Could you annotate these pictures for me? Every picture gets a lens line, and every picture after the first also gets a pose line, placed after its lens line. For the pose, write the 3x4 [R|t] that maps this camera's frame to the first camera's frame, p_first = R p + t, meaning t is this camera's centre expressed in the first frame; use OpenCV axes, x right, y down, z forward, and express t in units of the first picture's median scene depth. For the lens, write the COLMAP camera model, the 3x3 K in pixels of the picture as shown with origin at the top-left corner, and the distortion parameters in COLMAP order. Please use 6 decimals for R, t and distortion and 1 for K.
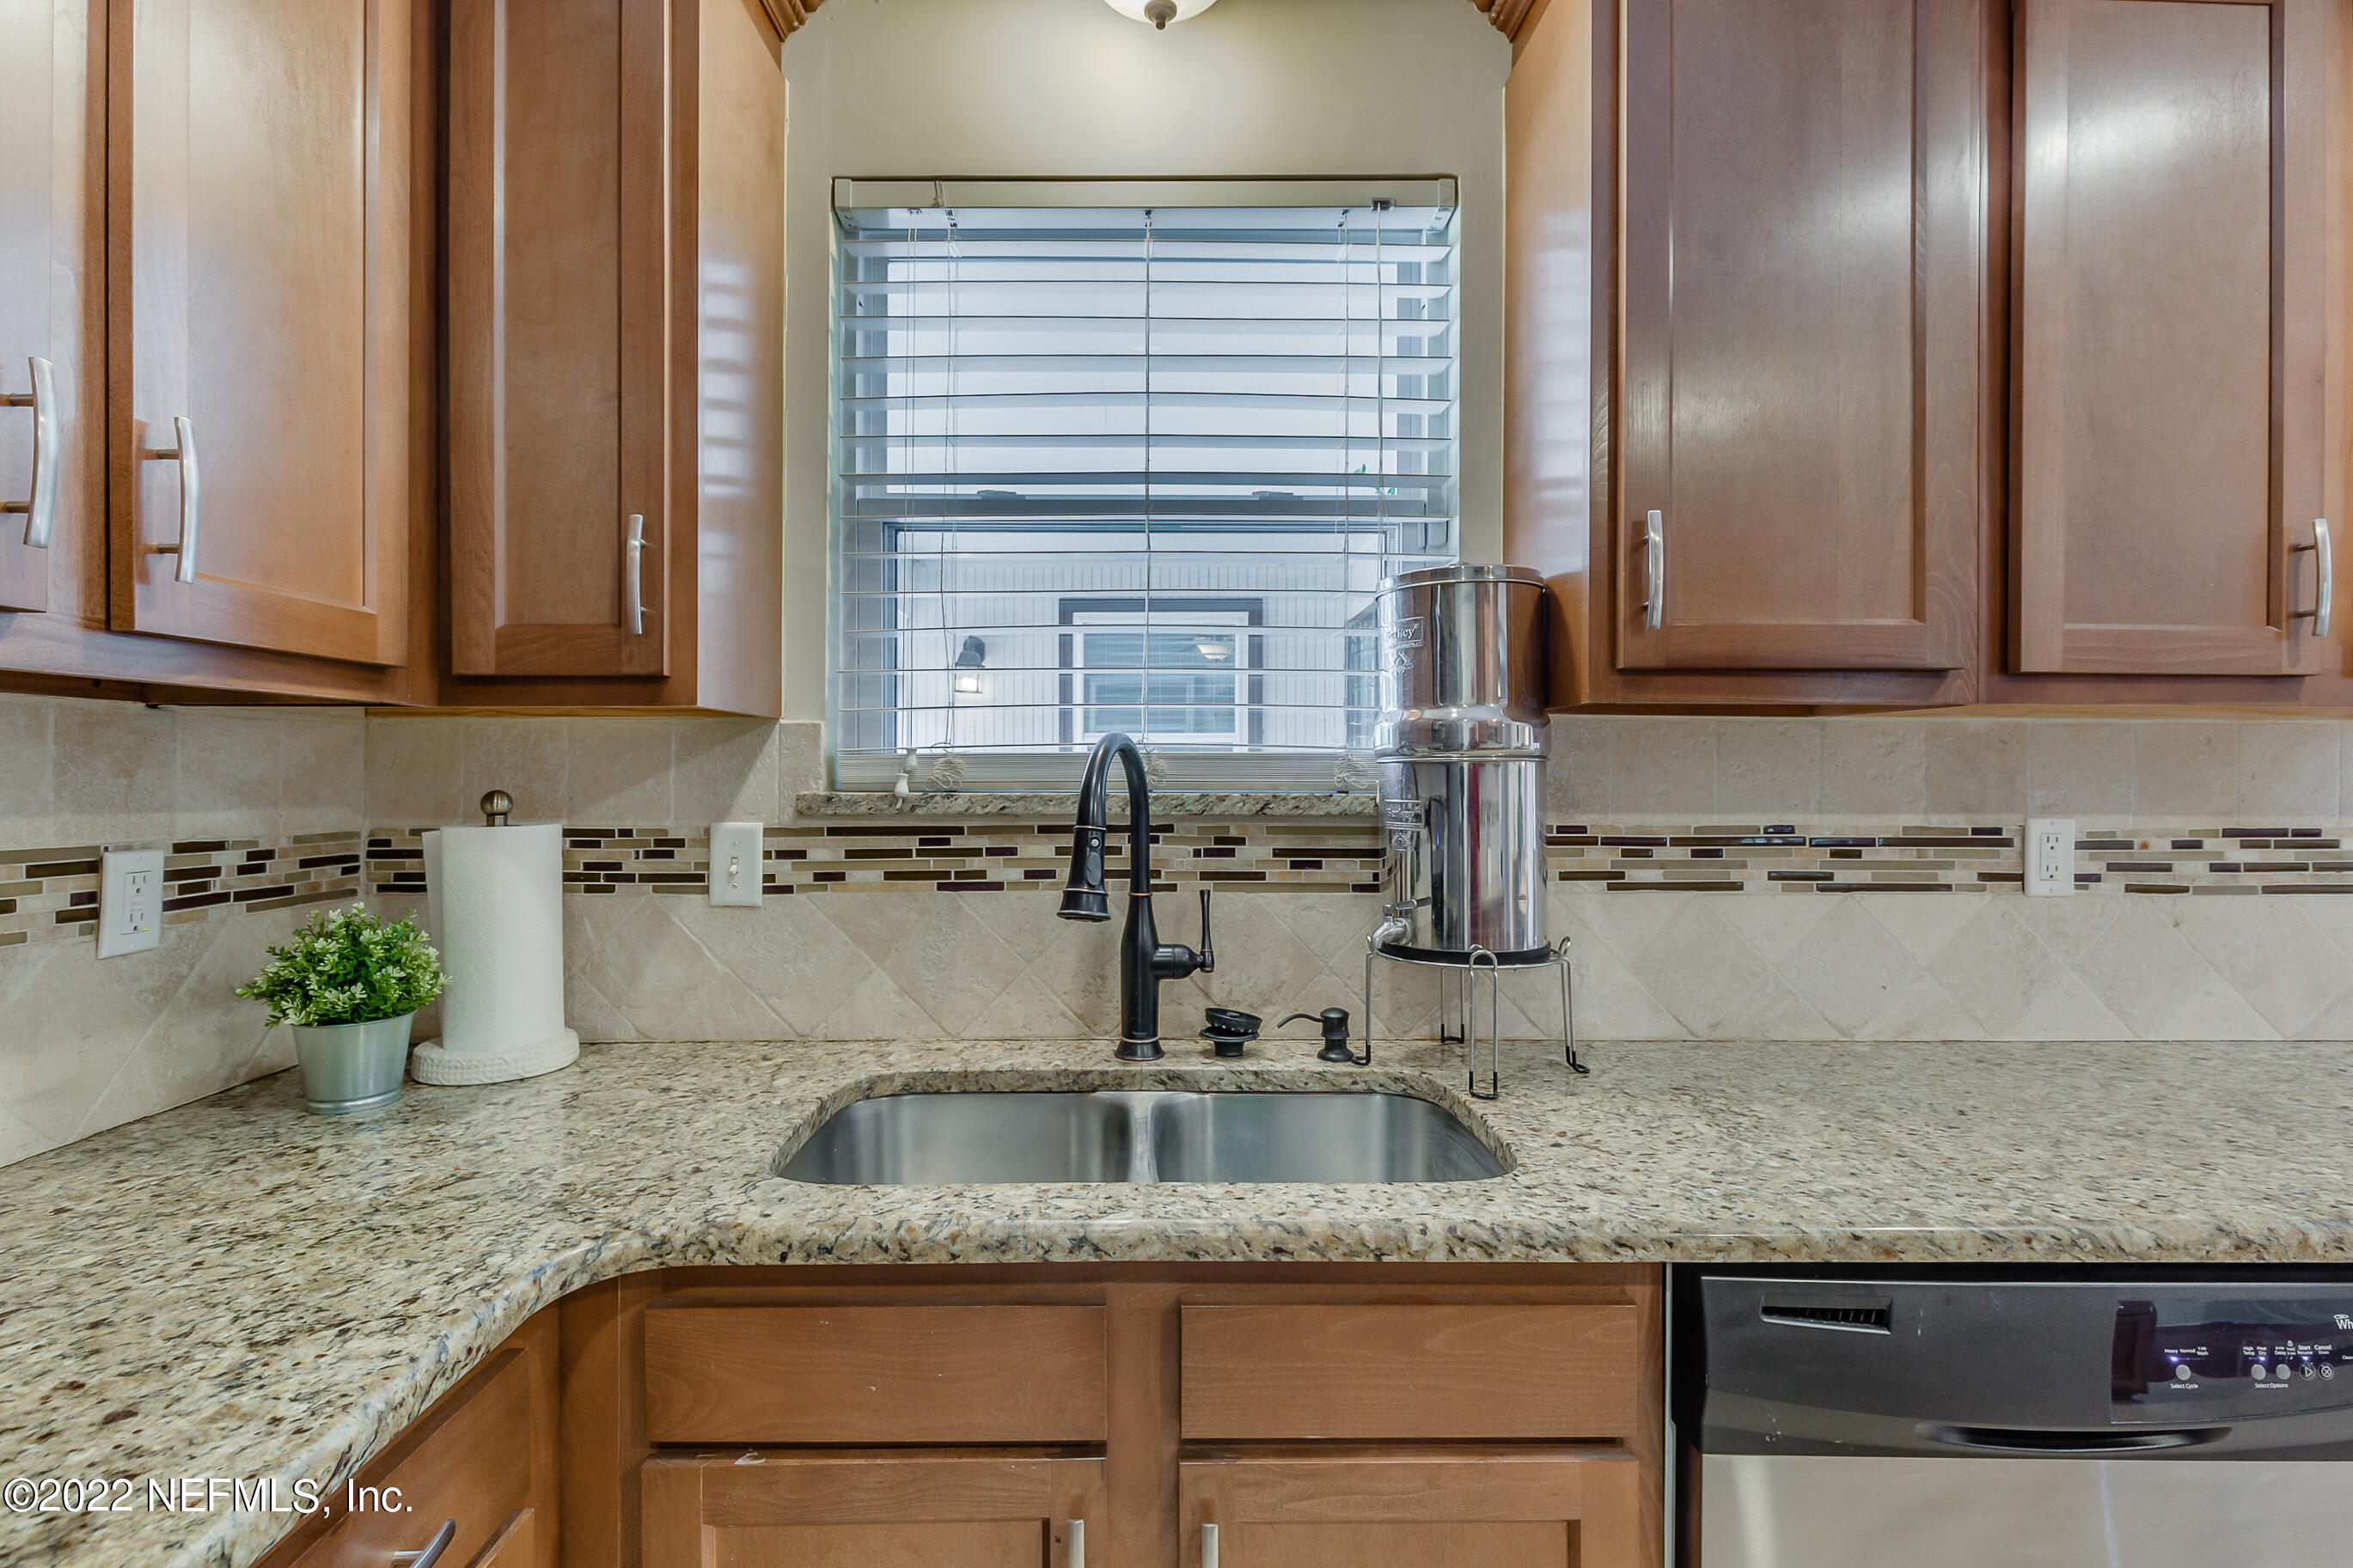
lens RADIAL K [[1073.2, 0, 1171.9], [0, 1073.2, 780.6], [0, 0, 1]] dist [0.000623, -0.000303]
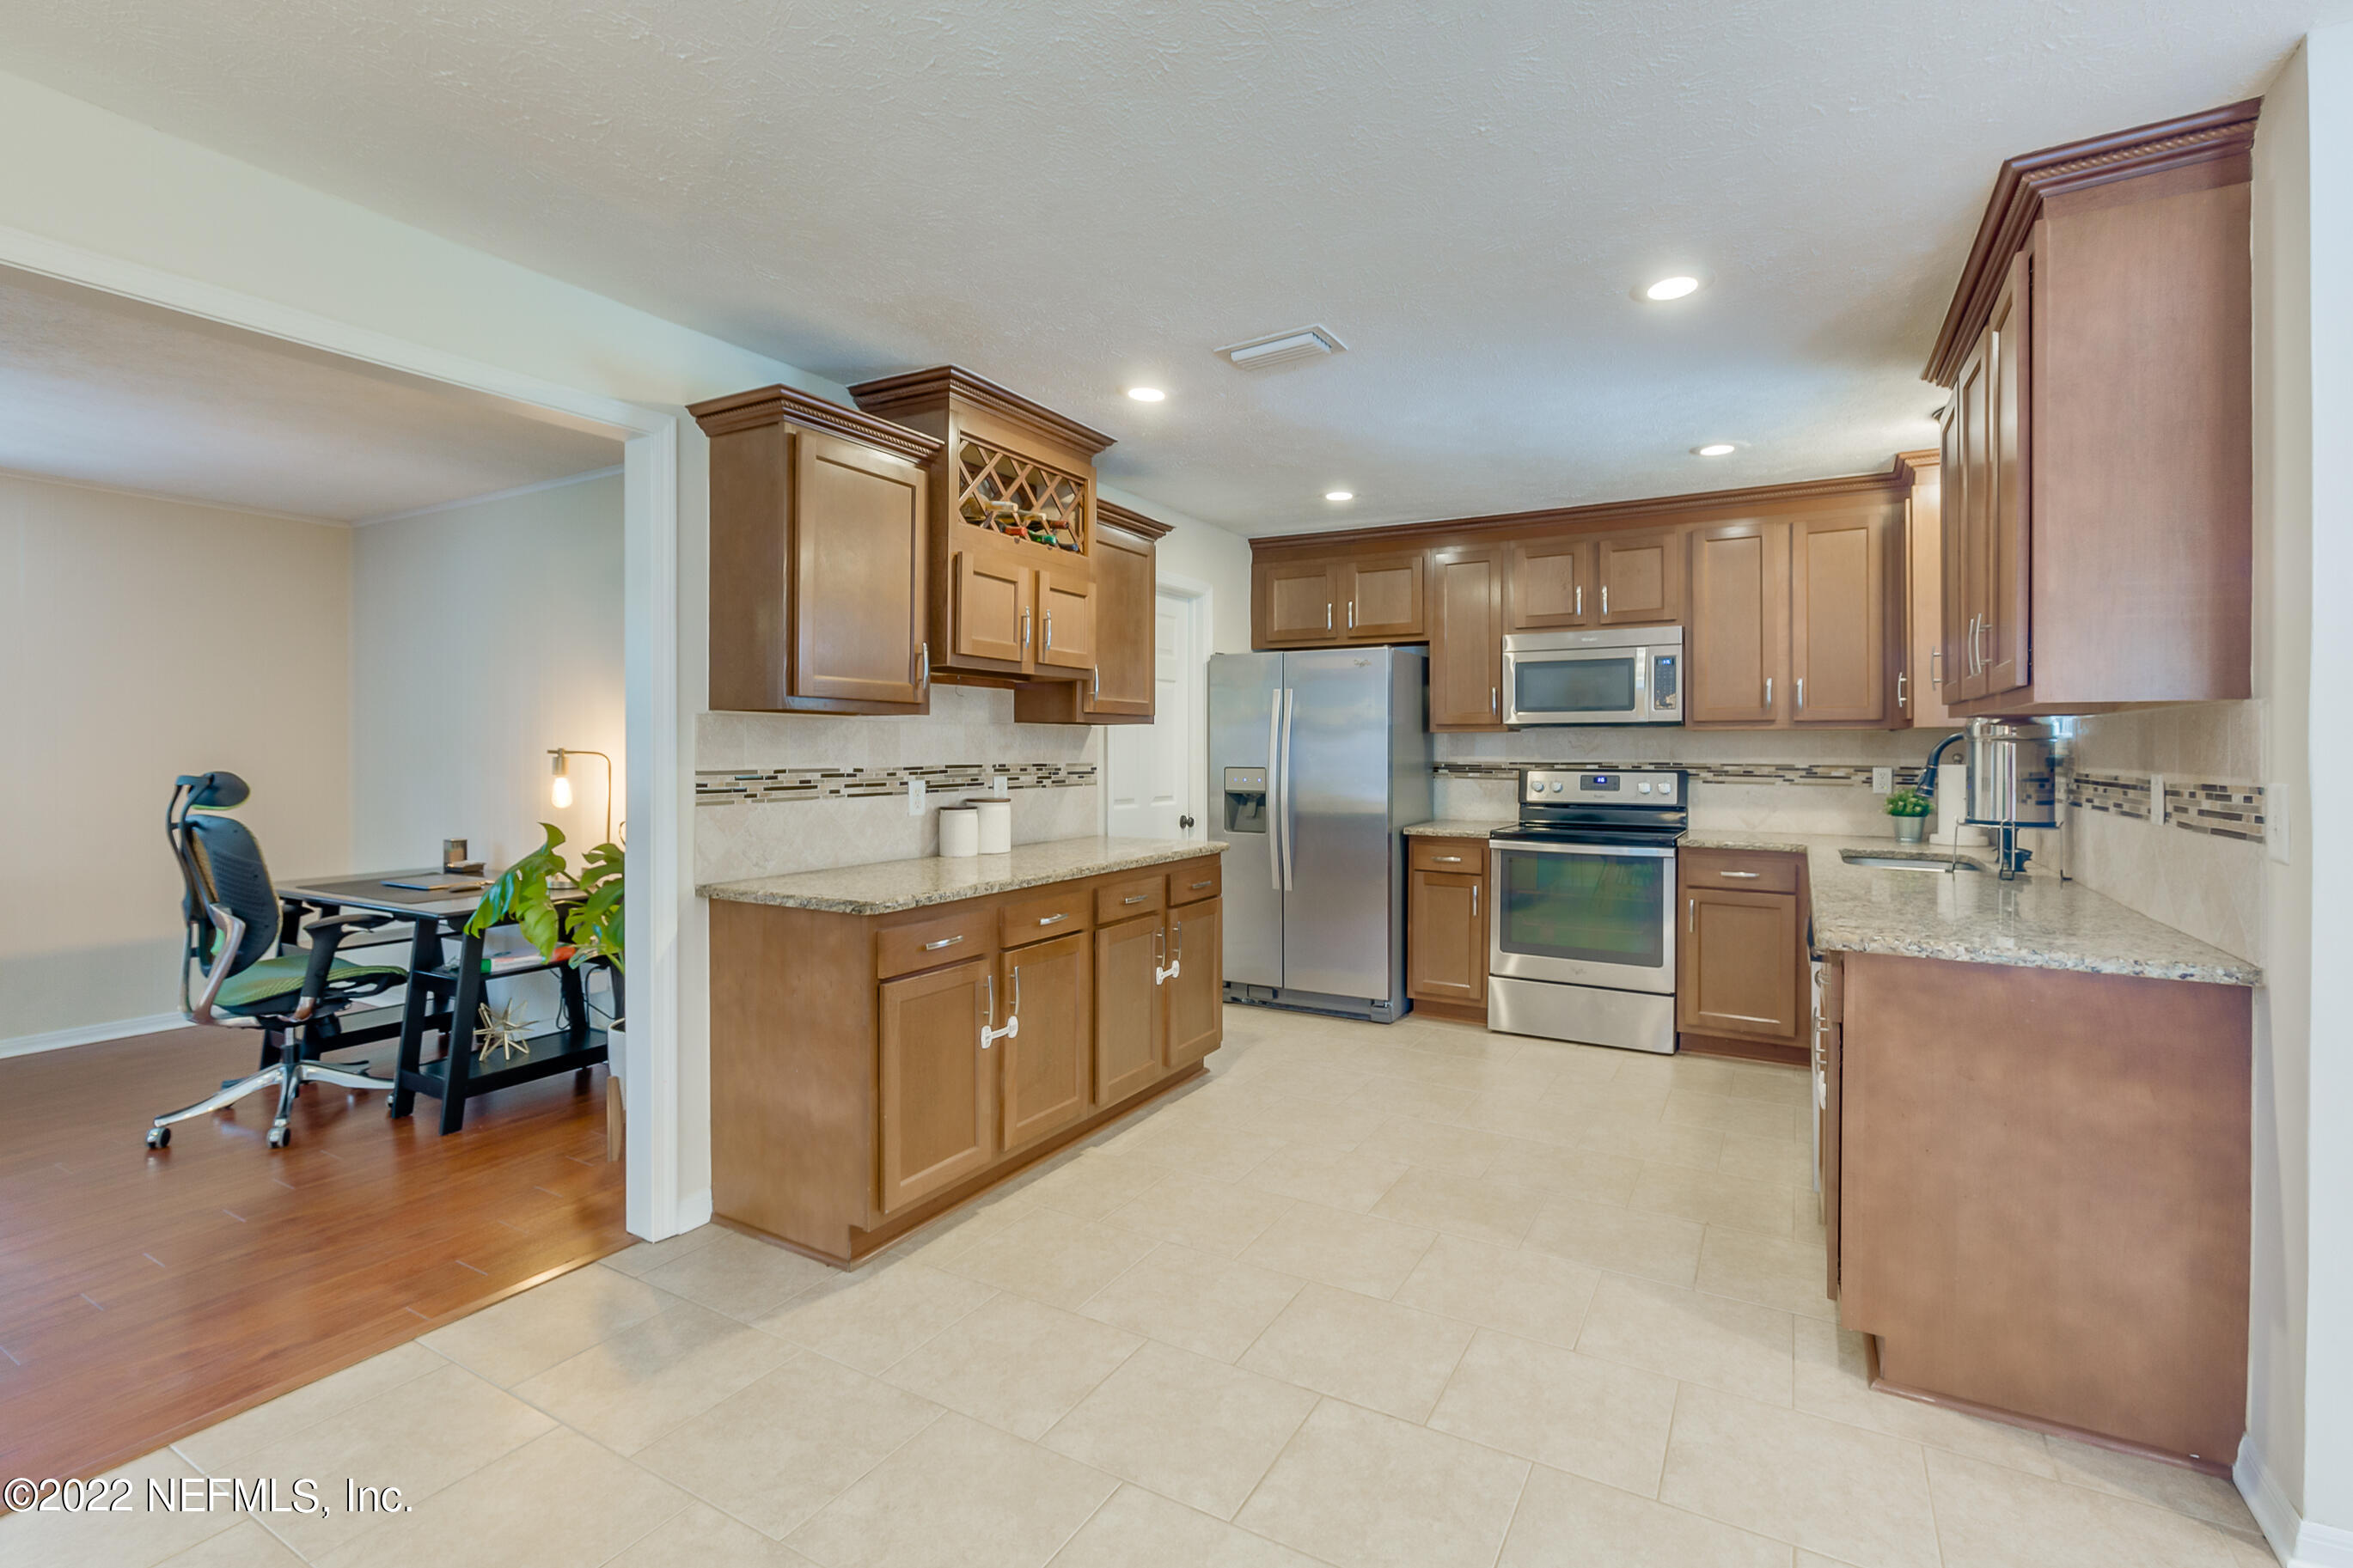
lens RADIAL K [[1073.2, 0, 1183.4], [0, 1073.2, 745.1], [0, 0, 1]] dist [0.000623, -0.000303]
pose [[-0.512315, -0.006089, -0.858776, 3.175776], [-0.007826, 0.999966, -0.002421, 0.010688], [0.858762, 0.005480, -0.512345, 0.693482]]
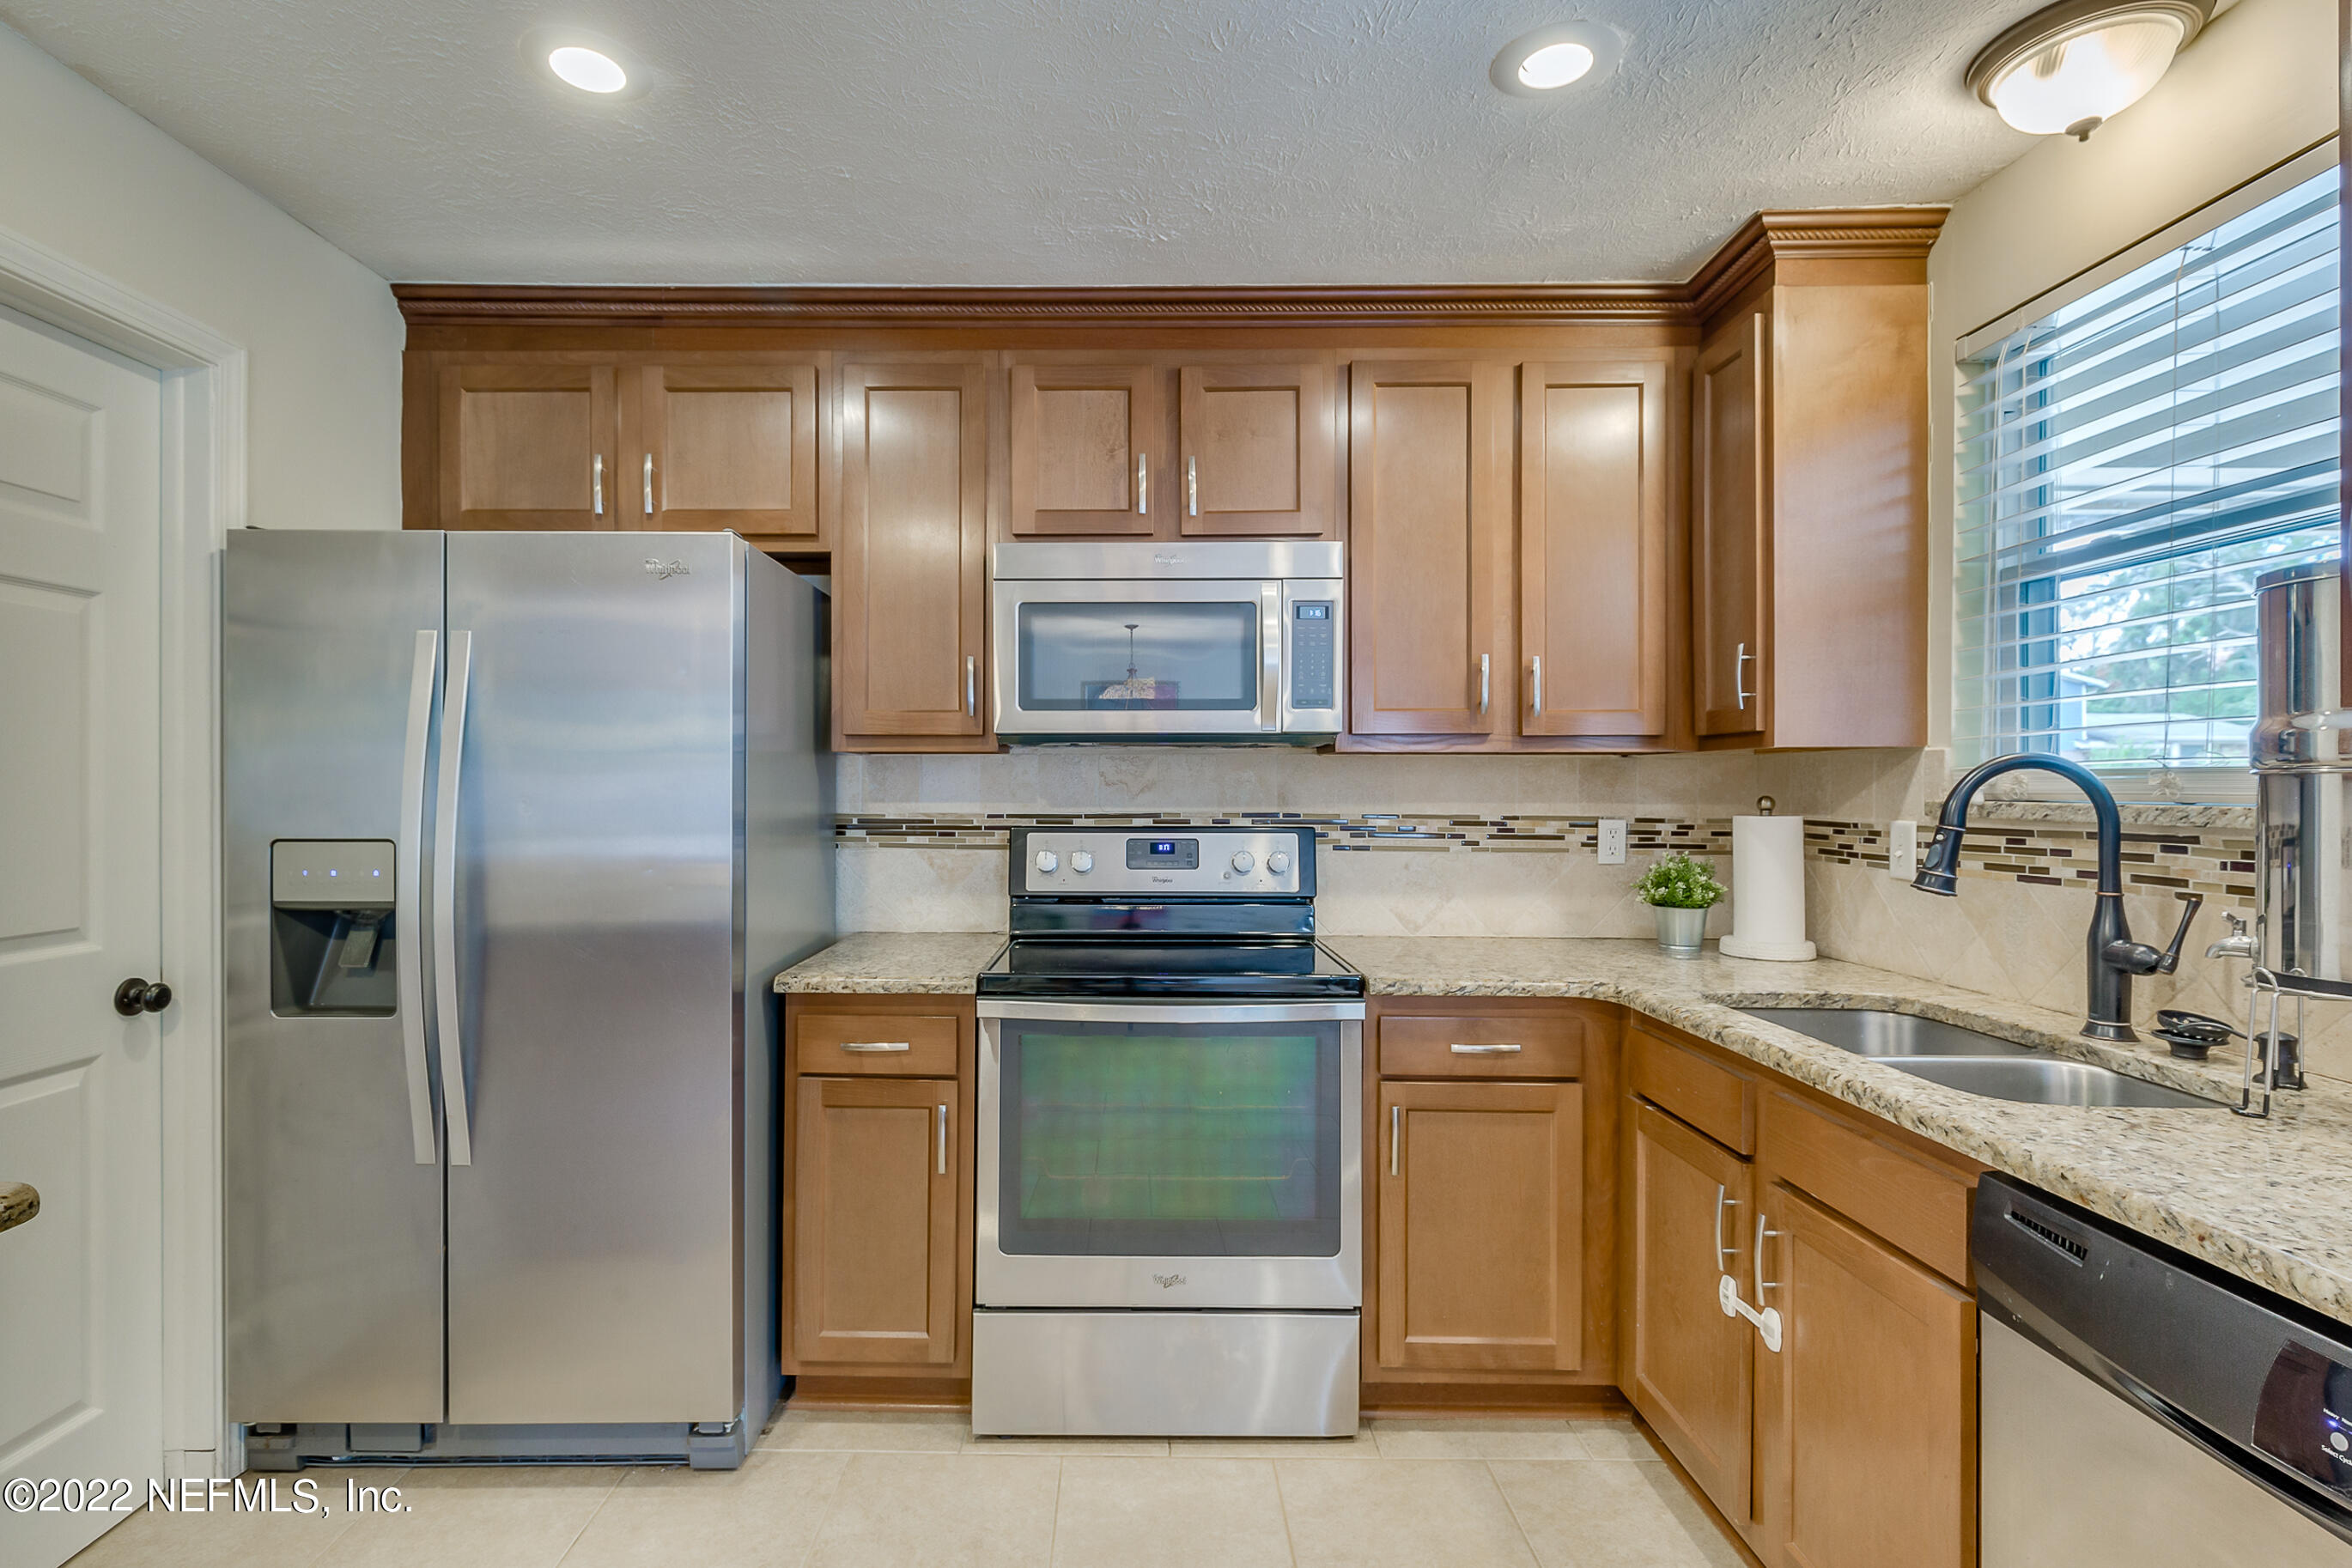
lens RADIAL K [[1072.9, 0, 1097.3], [0, 1072.9, 783.0], [0, 0, 1]] dist [0.000623, -0.000303]
pose [[-0.036022, -0.002430, -0.999348, 1.167955], [-0.007563, 0.999969, -0.002159, 0.000055], [0.999322, 0.007480, -0.036040, -0.018344]]
